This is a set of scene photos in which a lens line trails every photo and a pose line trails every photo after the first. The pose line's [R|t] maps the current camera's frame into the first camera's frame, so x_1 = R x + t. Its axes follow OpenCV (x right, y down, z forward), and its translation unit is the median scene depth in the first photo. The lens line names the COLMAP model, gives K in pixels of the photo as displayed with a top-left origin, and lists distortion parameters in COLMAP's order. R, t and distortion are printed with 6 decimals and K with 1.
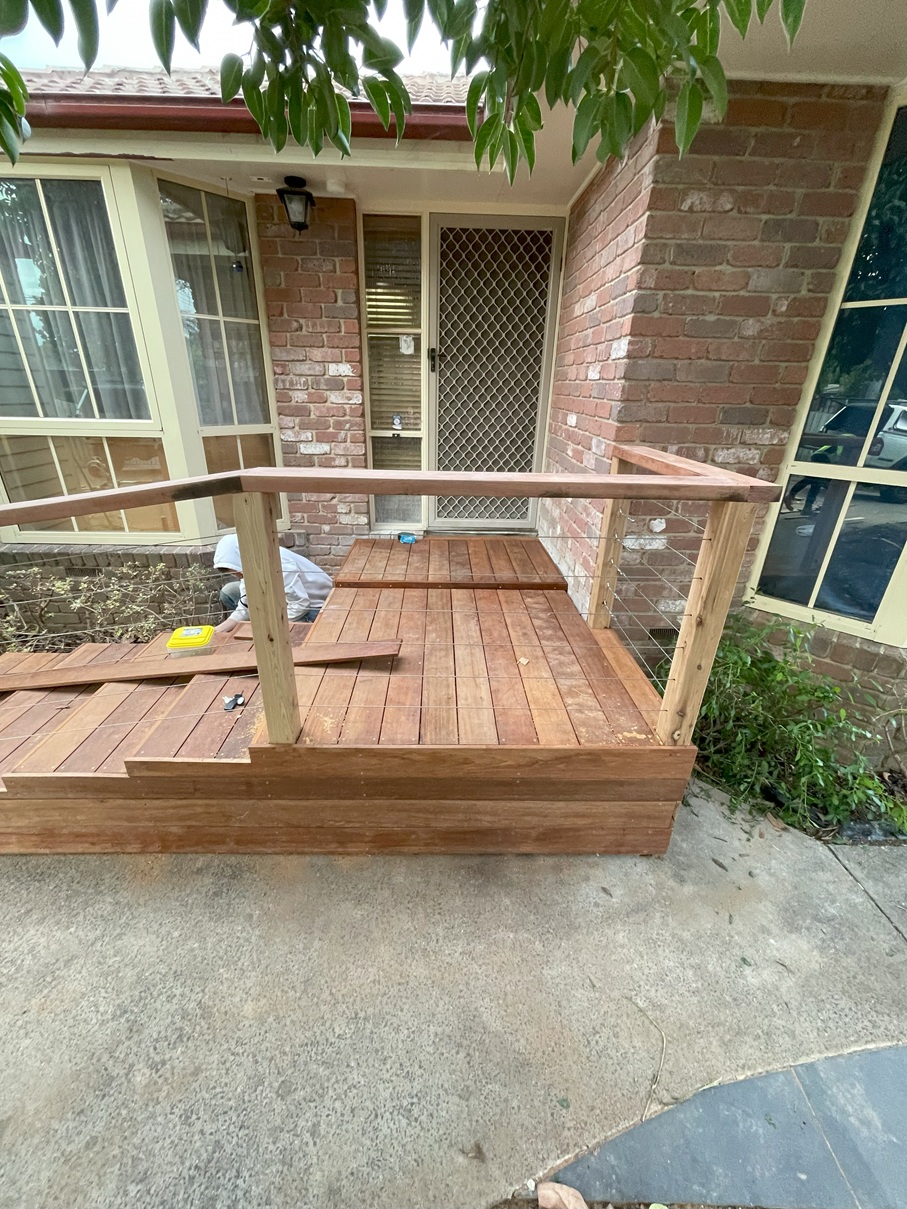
lens RADIAL K [[484.5, 0, 451.8], [0, 484.5, 598.8], [0, 0, 1]] dist [-0.006146, 0.001501]
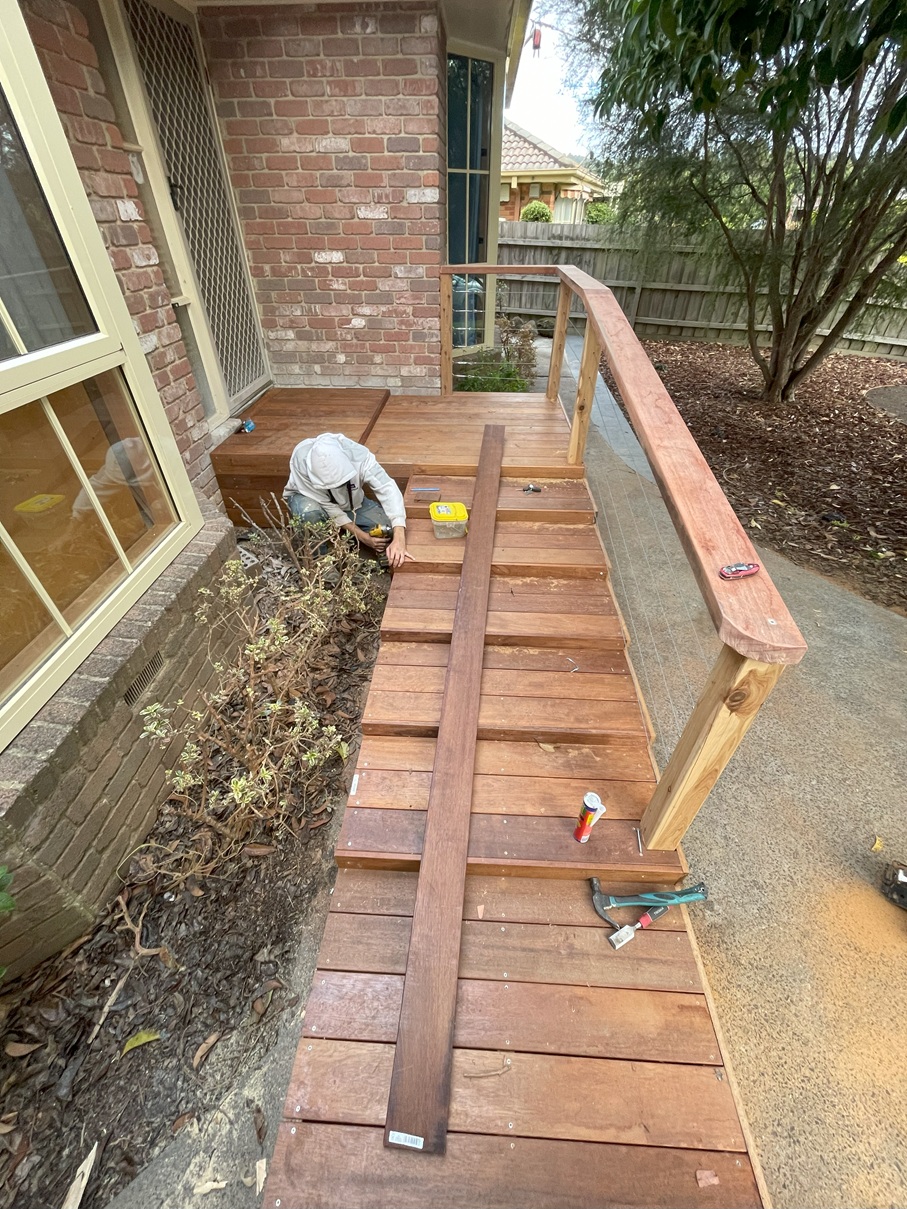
lens RADIAL K [[484.5, 0, 449.7], [0, 484.5, 601.0], [0, 0, 1]] dist [-0.006146, 0.001501]
pose [[0.075634, -0.640149, 0.764518, -1.372611], [0.404620, 0.720457, 0.563226, -0.351365], [-0.911352, 0.266740, 0.313508, 0.659941]]
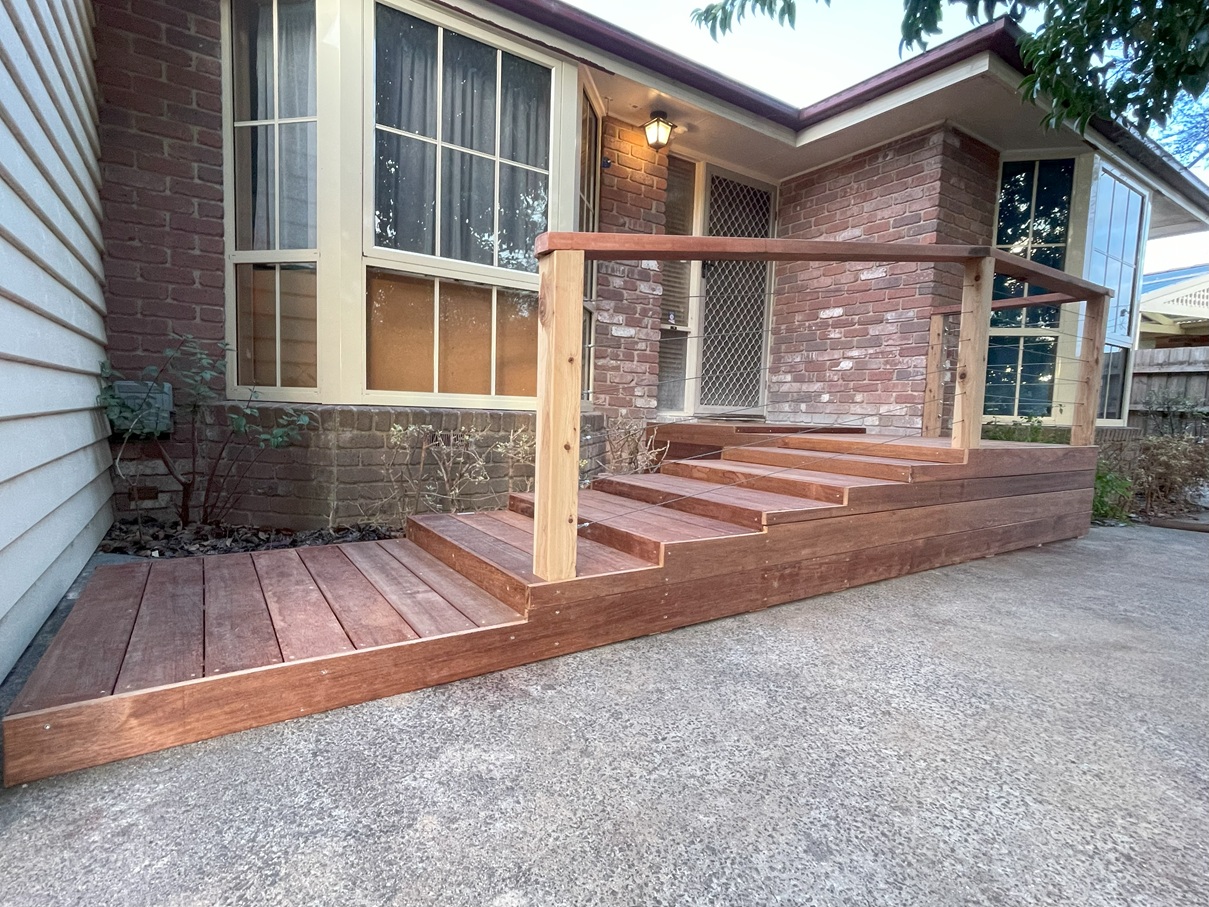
lens RADIAL K [[598.0, 0, 593.2], [0, 598.0, 462.2], [0, 0, 1]] dist [-0.012262, 0.005164]
pose [[0.849941, -0.042040, 0.525198, -1.375598], [0.201215, 0.947156, -0.249815, 0.345988], [-0.486942, 0.318006, 0.813486, 0.121760]]
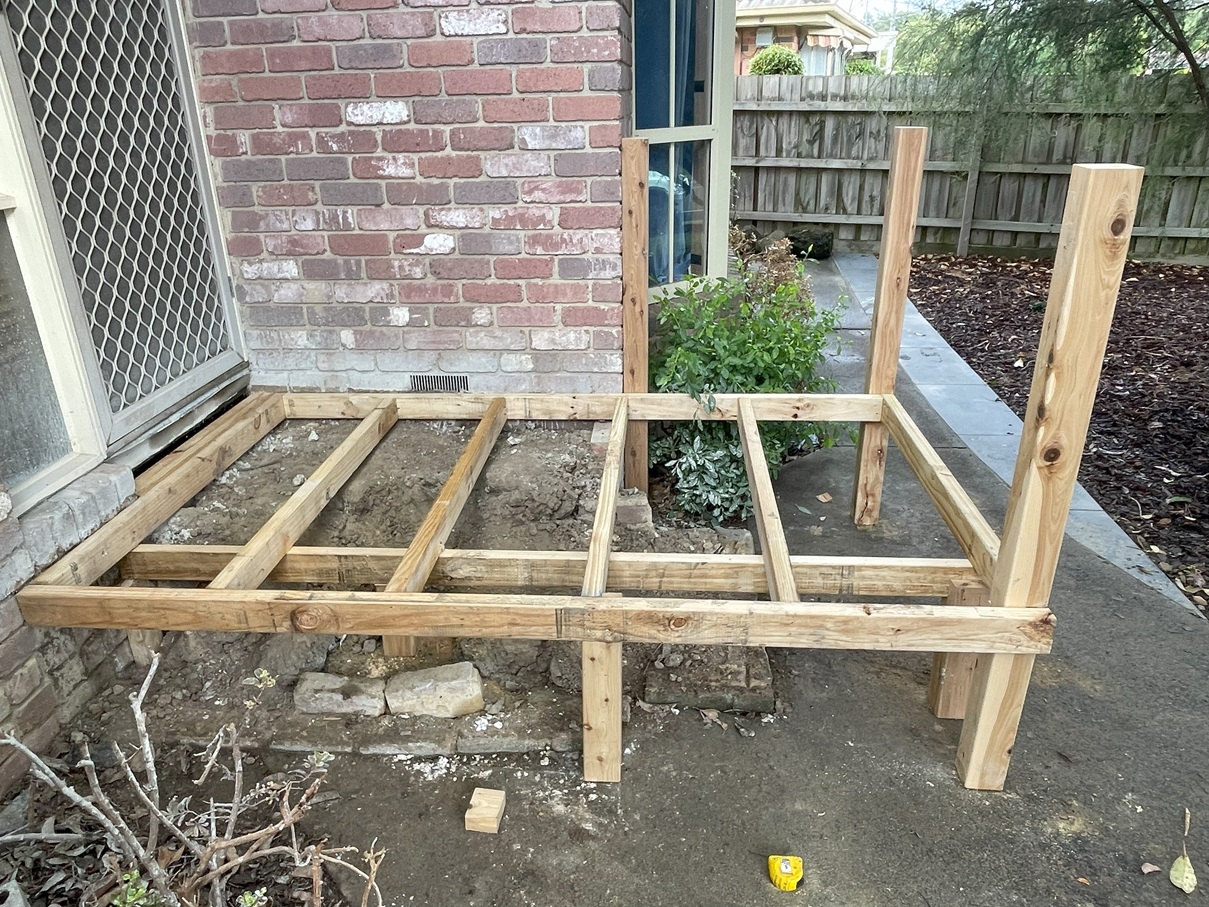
lens RADIAL K [[836.8, 0, 585.7], [0, 836.8, 463.3], [0, 0, 1]] dist [0.013438, -0.027428]
pose [[0.109694, -0.424141, 0.898928, -0.858994], [0.428332, 0.836274, 0.342311, -0.298476], [-0.896938, 0.347491, 0.273407, 0.761887]]
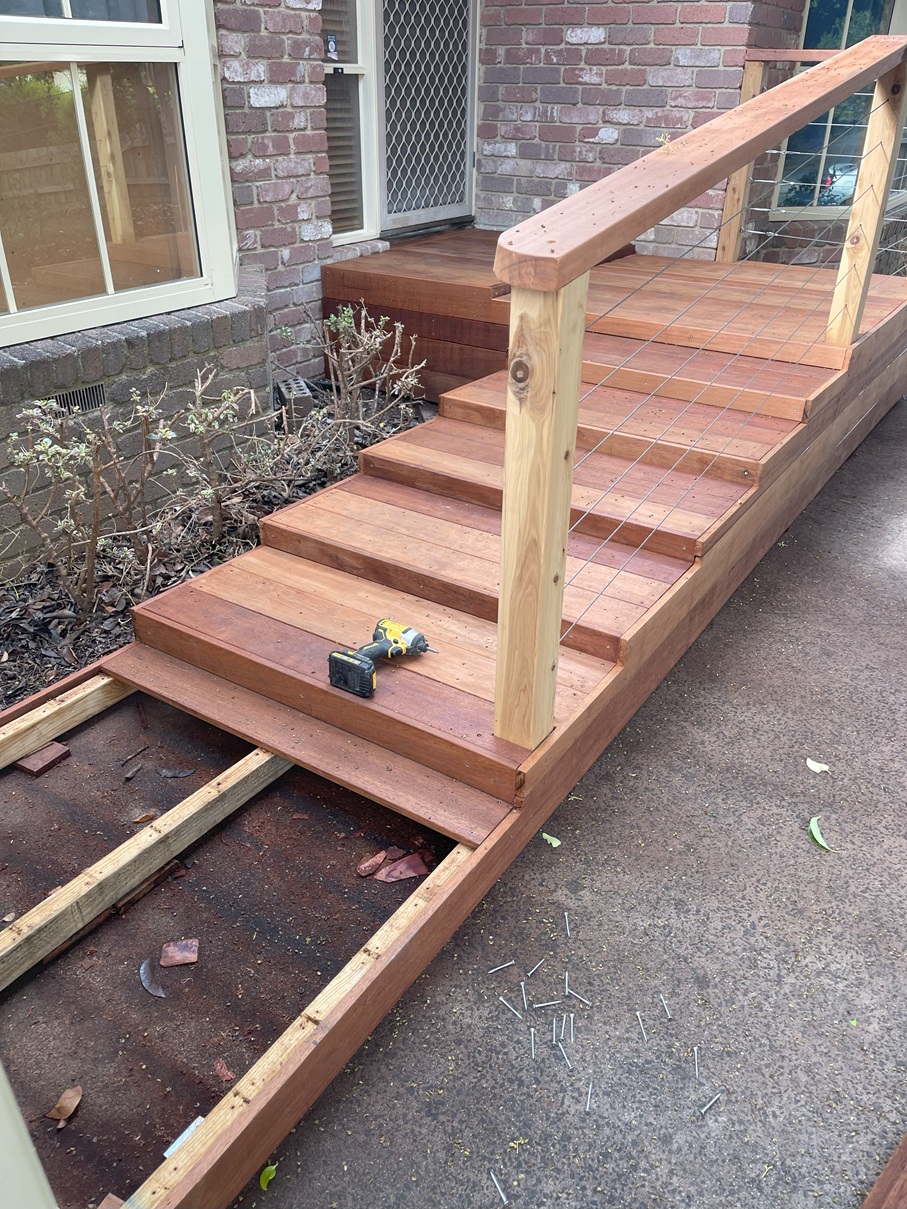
lens RADIAL K [[911.8, 0, 454.2], [0, 911.8, 618.6], [0, 0, 1]] dist [0.066654, -0.092446]
pose [[0.567626, -0.428922, 0.702728, -1.570609], [0.332603, 0.900279, 0.280842, 0.000761], [-0.753111, 0.074316, 0.653683, 0.266820]]
